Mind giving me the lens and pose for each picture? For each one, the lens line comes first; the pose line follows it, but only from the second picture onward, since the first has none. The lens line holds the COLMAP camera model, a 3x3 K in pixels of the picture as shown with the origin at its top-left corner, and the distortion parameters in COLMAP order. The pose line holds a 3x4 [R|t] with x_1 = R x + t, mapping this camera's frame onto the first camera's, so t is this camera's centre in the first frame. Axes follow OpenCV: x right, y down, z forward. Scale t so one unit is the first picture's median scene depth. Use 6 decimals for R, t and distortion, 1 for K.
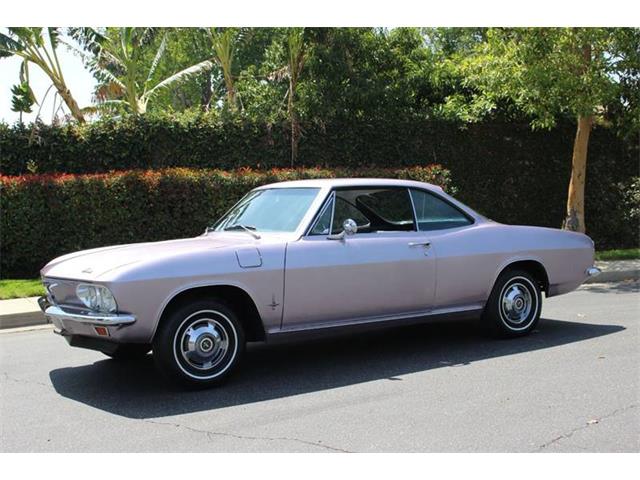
lens RADIAL K [[802.9, 0, 320.0], [0, 802.9, 240.0], [0, 0, 1]] dist [-0.107174, -0.003638]
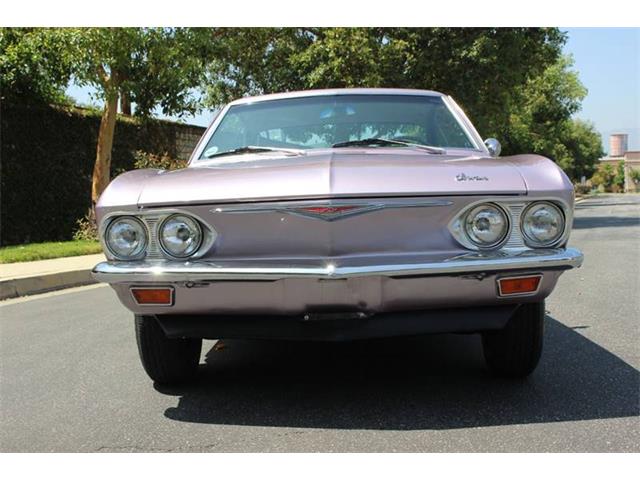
lens RADIAL K [[802.9, 0, 320.0], [0, 802.9, 240.0], [0, 0, 1]] dist [-0.107174, -0.003638]
pose [[0.598814, -0.020016, 0.800638, -0.611336], [0.042395, 0.999078, -0.006731, 0.062610], [-0.799765, 0.037973, 0.599110, 0.600622]]
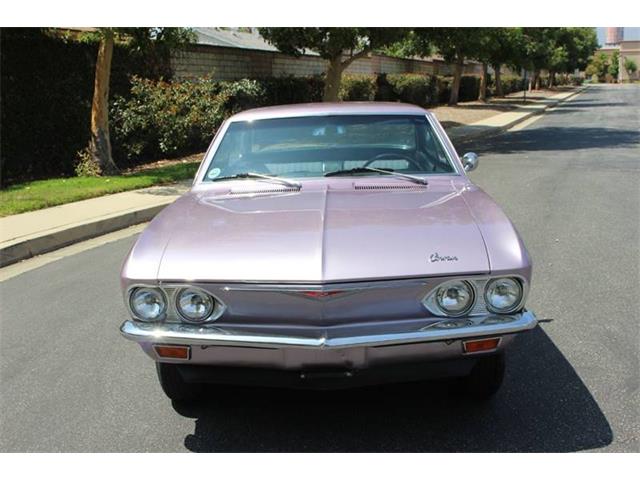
lens RADIAL K [[791.3, 0, 319.7], [0, 791.3, 255.4], [0, 0, 1]] dist [-0.111439, 0.026126]
pose [[0.592212, -0.146316, 0.792387, -0.654132], [0.043956, 0.987778, 0.149543, -0.045562], [-0.804582, -0.053731, 0.591405, 0.562816]]
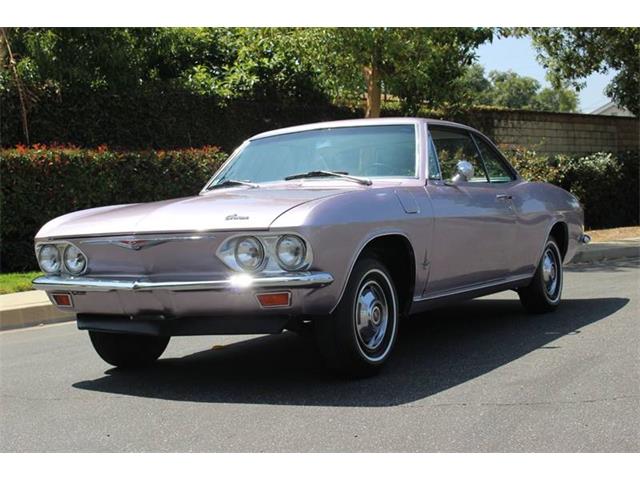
lens RADIAL K [[999.5, 0, 320.0], [0, 999.5, 240.0], [0, 0, 1]] dist [-0.015259, -0.005864]
pose [[0.893854, -0.020346, 0.447896, -0.490608], [0.034832, 0.999102, -0.024129, 0.065028], [-0.447002, 0.037168, 0.893760, 0.141781]]
